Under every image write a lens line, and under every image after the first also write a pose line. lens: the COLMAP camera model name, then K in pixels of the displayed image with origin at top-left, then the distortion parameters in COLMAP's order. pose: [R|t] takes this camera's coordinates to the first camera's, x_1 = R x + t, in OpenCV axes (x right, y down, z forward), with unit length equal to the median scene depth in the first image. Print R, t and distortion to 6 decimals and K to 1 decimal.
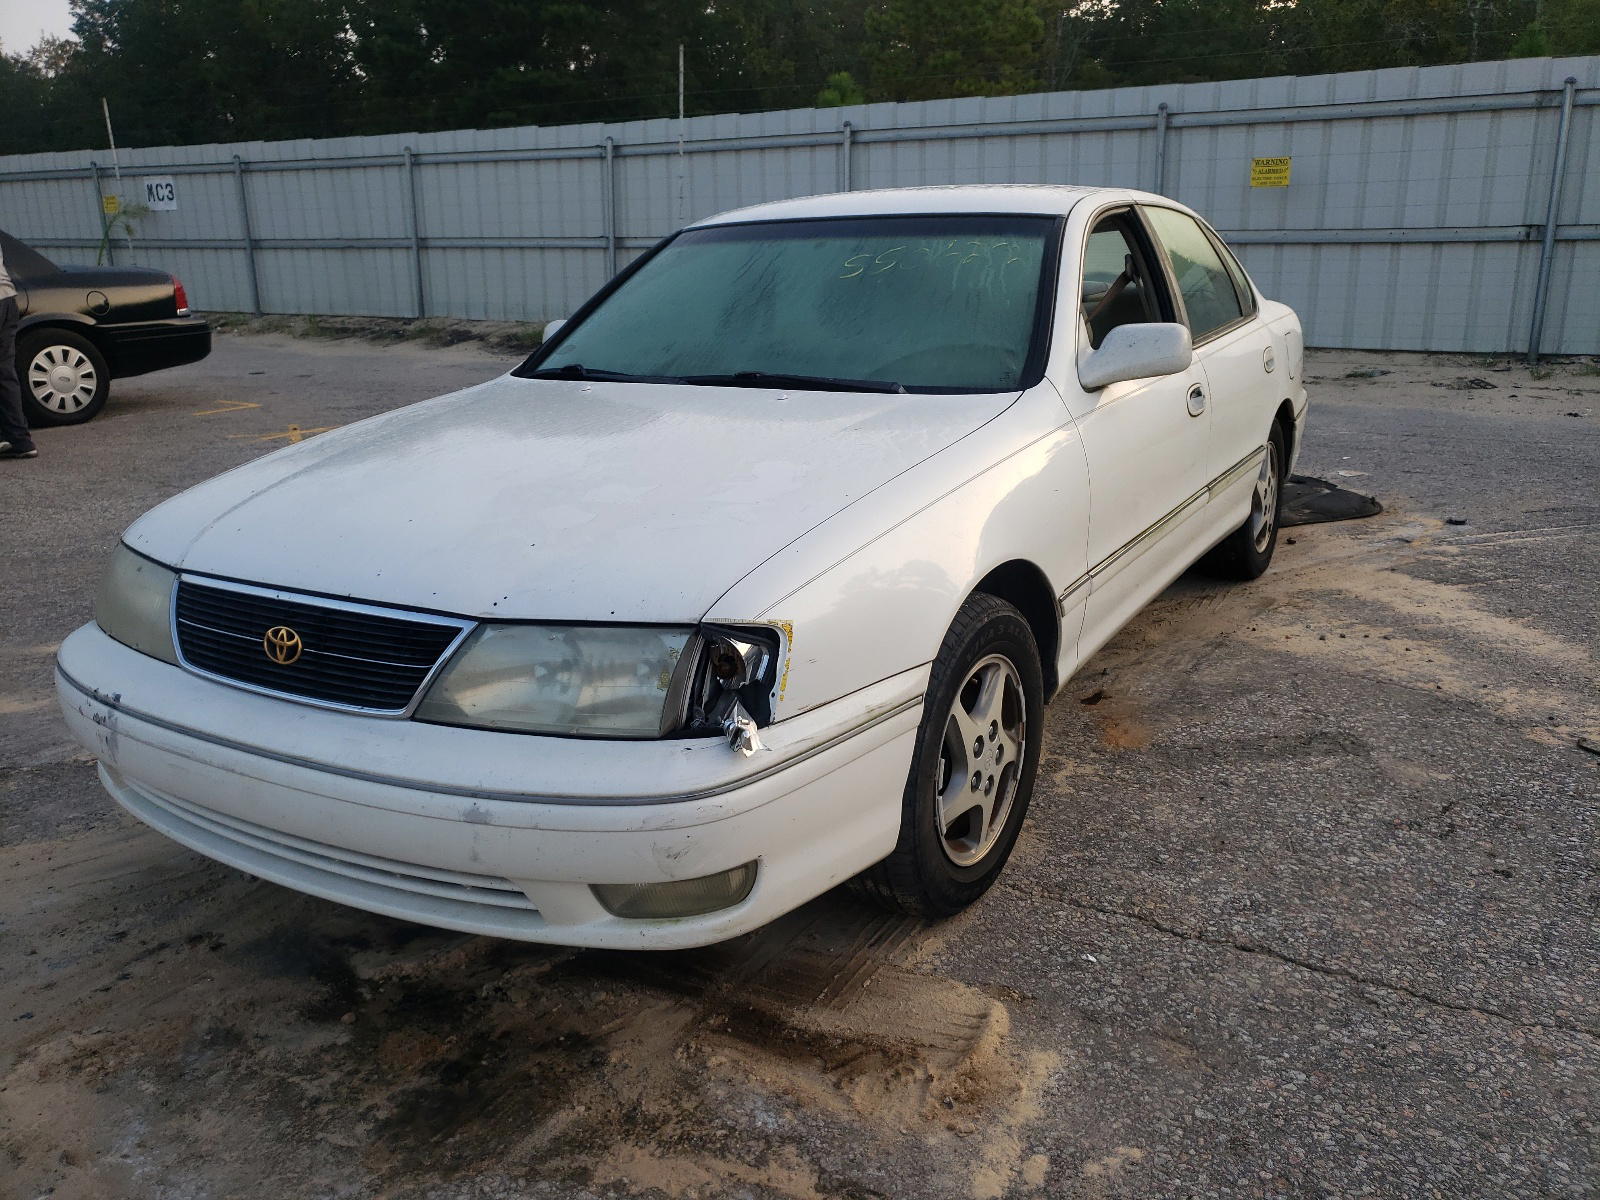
lens RADIAL K [[1268.2, 0, 797.3], [0, 1268.2, 580.4], [0, 0, 1]] dist [0.025864, -0.000582]
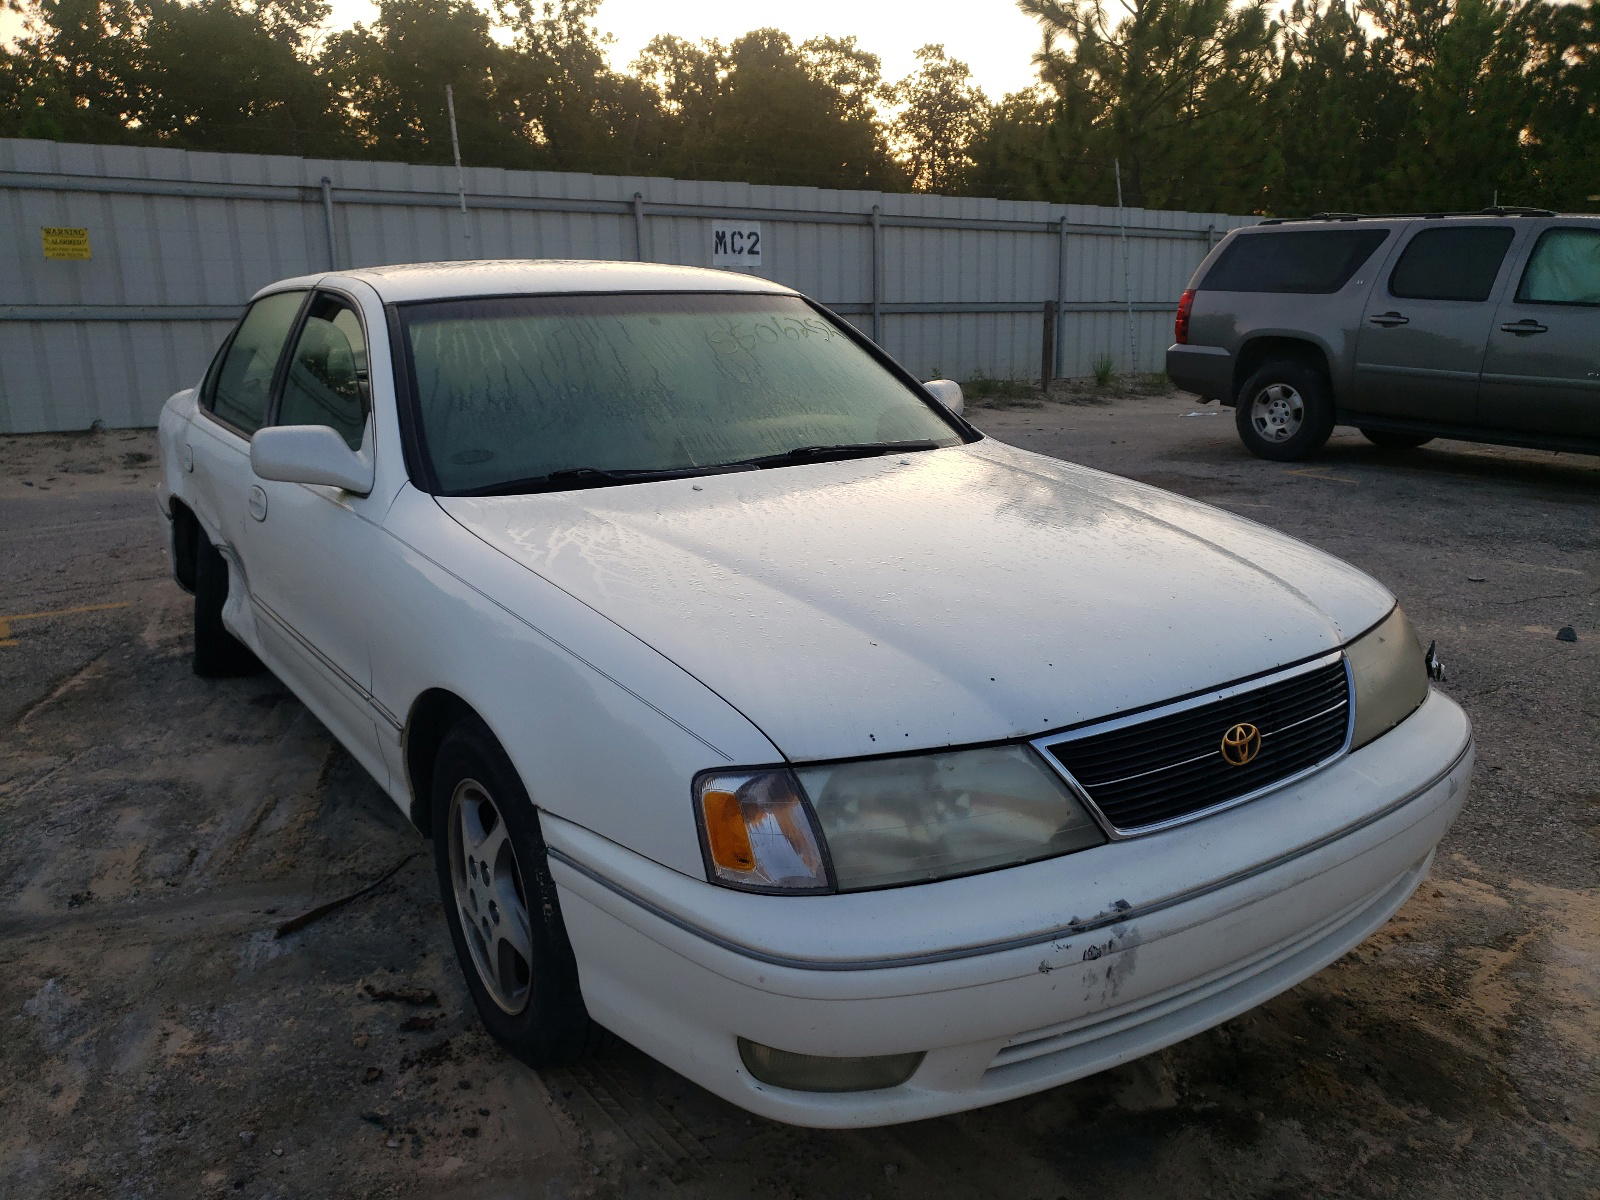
lens RADIAL K [[1322.7, 0, 735.7], [0, 1322.7, 587.9], [0, 0, 1]] dist [-0.003847, 0.060965]
pose [[0.404124, -0.185031, 0.895794, -1.393762], [0.238435, 0.966779, 0.092126, -0.234927], [-0.883081, 0.176358, 0.434817, 0.887387]]
